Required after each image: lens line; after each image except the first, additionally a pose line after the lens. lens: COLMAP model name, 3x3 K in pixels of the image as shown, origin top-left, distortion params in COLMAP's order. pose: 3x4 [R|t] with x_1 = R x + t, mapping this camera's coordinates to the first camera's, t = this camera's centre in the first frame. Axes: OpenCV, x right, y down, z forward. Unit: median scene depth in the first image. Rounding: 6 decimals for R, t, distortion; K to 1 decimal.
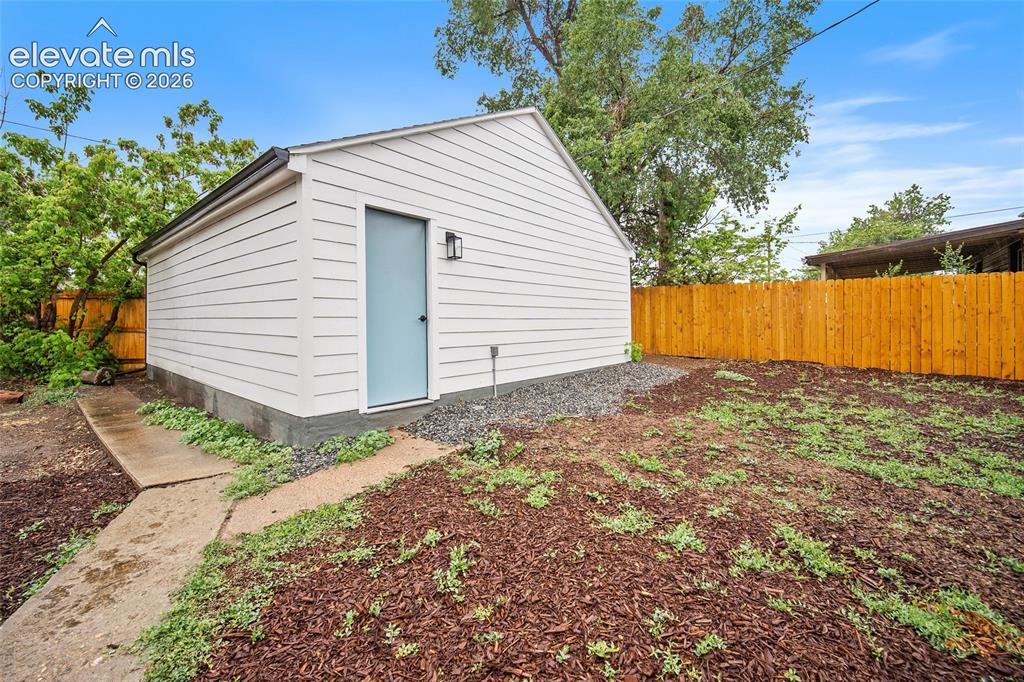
lens RADIAL K [[416.1, 0, 516.0], [0, 416.1, 319.4], [0, 0, 1]] dist [0.000742, 0.000014]
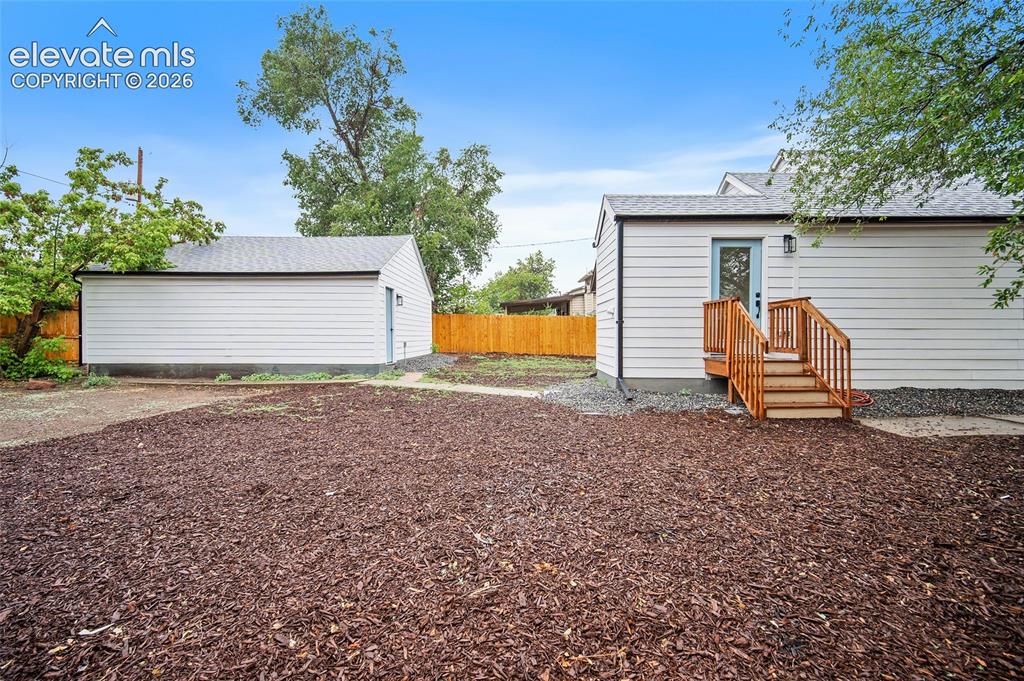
lens RADIAL K [[404.4, 0, 514.6], [0, 404.4, 337.7], [0, 0, 1]] dist [0.000579, 0.000099]
pose [[0.763846, -0.000467, 0.645399, -0.508689], [-0.003045, 0.999986, 0.004328, 0.013642], [-0.645392, -0.005271, 0.763833, -0.545921]]
